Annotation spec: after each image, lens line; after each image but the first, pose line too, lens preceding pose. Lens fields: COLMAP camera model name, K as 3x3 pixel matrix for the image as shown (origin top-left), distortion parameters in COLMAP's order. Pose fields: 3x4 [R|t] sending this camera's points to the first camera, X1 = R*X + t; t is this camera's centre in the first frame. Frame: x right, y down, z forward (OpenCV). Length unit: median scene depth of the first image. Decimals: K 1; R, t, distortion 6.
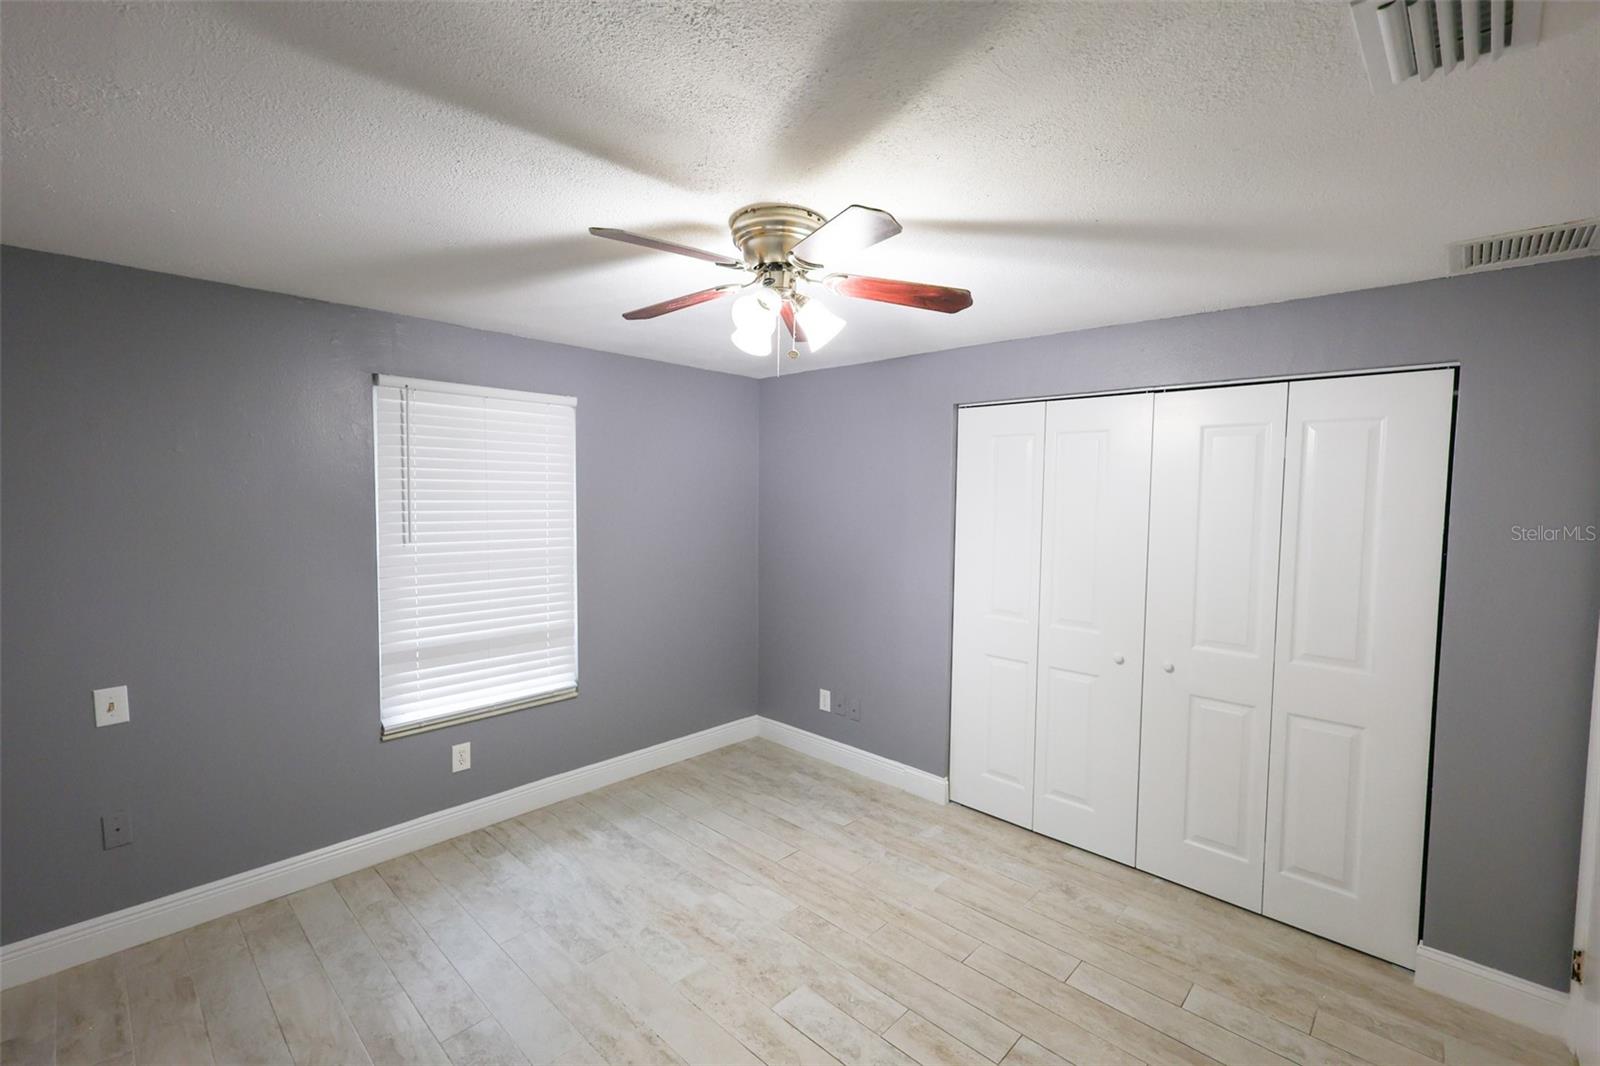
lens RADIAL K [[693.6, 0, 802.2], [0, 693.6, 537.7], [0, 0, 1]] dist [0.009091, -0.001075]
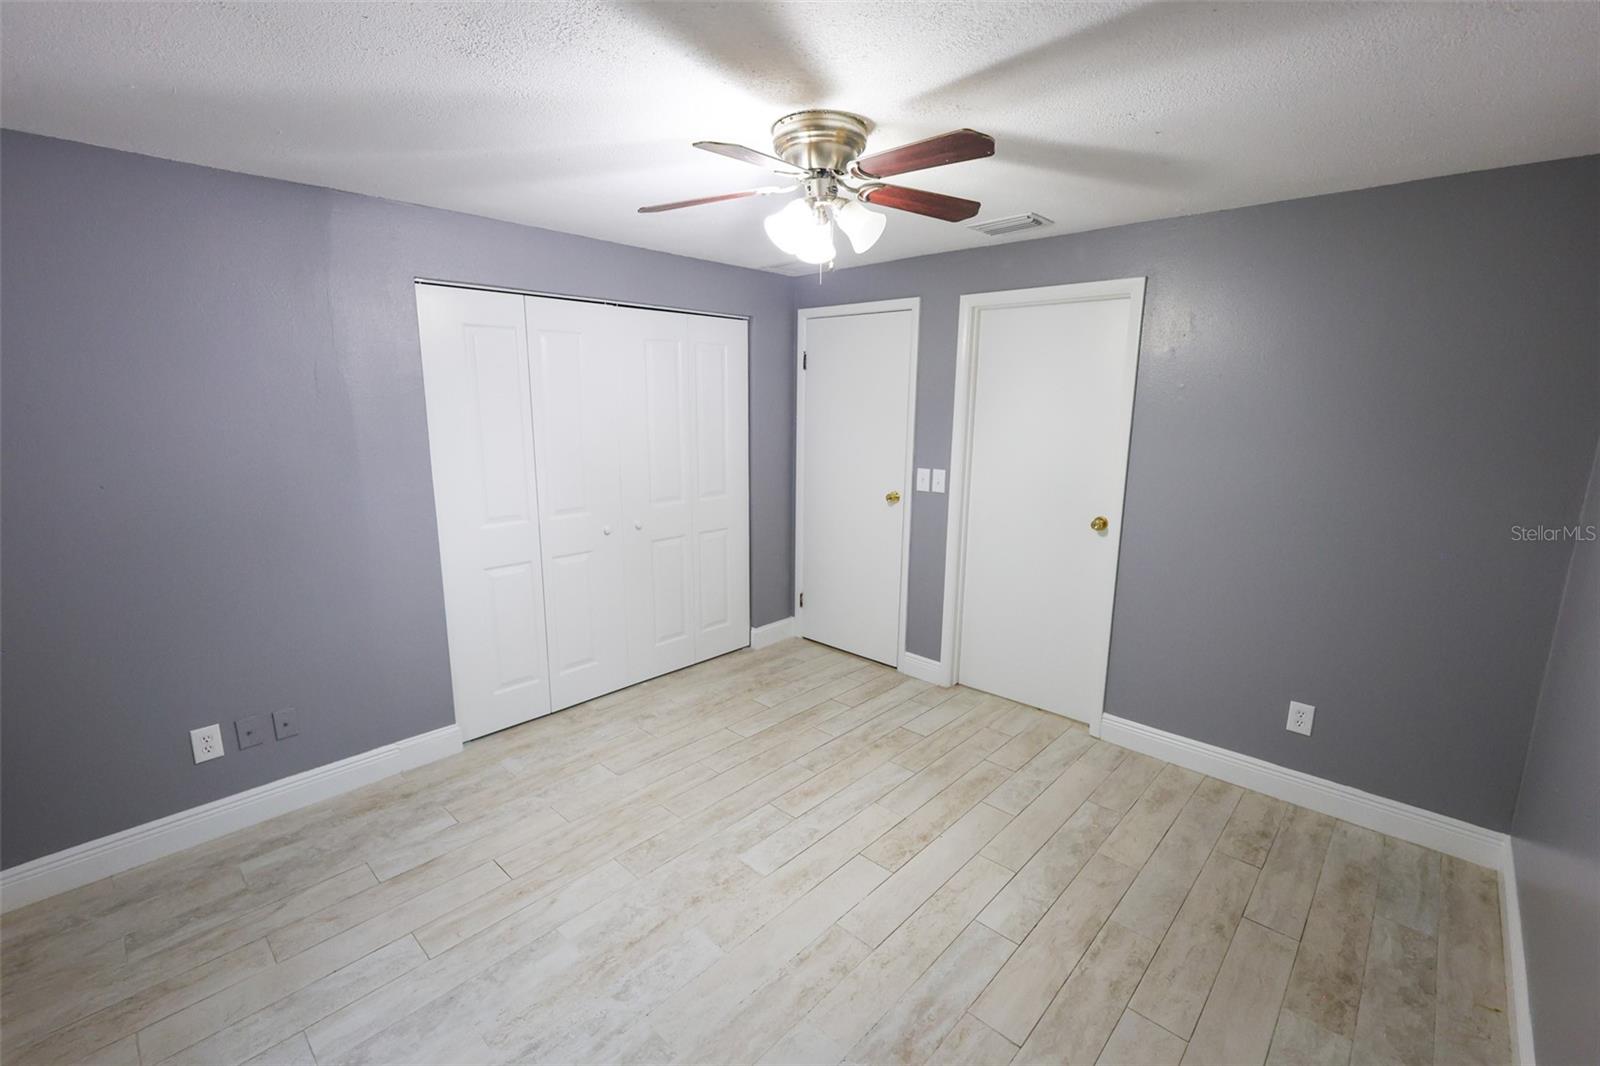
lens RADIAL K [[693.6, 0, 798.4], [0, 693.6, 536.3], [0, 0, 1]] dist [0.009091, -0.001075]
pose [[-0.003287, -0.213458, 0.976947, -0.830636], [0.061131, 0.975082, 0.213256, -0.059898], [-0.998124, 0.060423, 0.009843, 0.756748]]
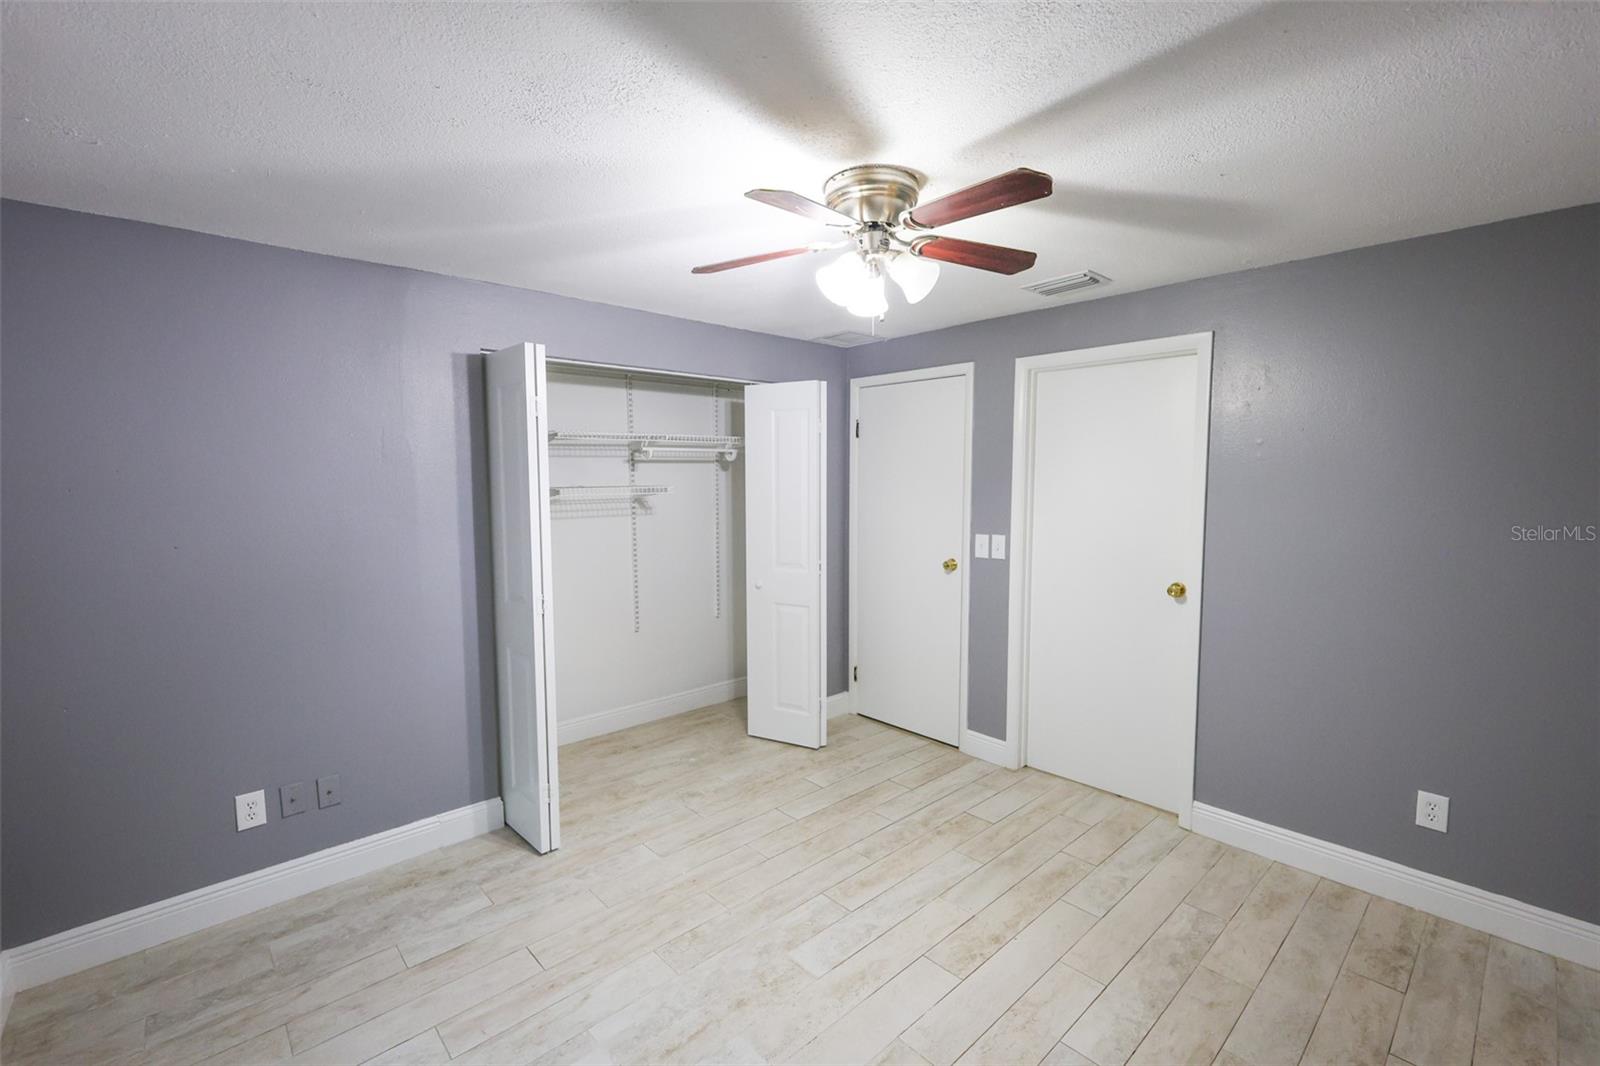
lens RADIAL K [[693.6, 0, 799.5], [0, 693.6, 537.2], [0, 0, 1]] dist [0.009091, -0.001075]
pose [[0.070341, -0.101275, 0.992369, -0.797012], [0.074583, 0.992582, 0.096011, -0.028516], [-0.994731, 0.067260, 0.077373, 0.759423]]
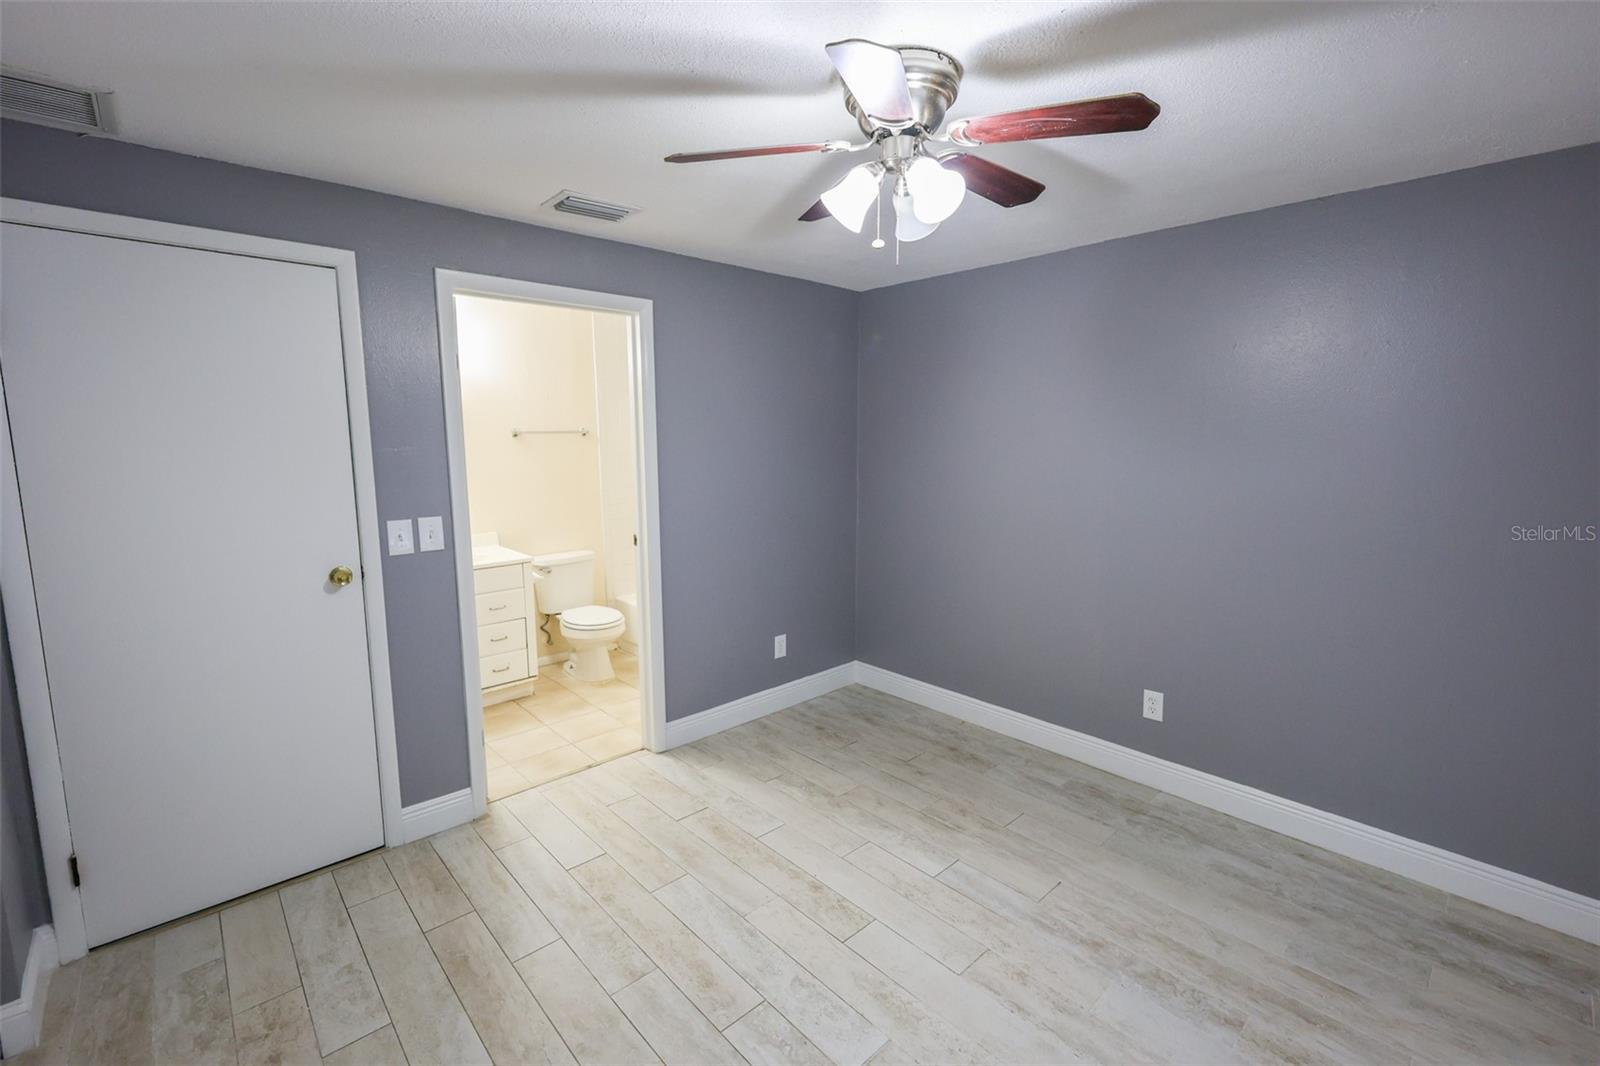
lens RADIAL K [[693.6, 0, 802.3], [0, 693.6, 537.7], [0, 0, 1]] dist [0.009091, -0.001075]
pose [[-0.997759, -0.024308, 0.062333, 0.017448], [-0.010057, 0.975571, 0.219452, -0.062467], [-0.066145, 0.218334, -0.973630, 1.397372]]
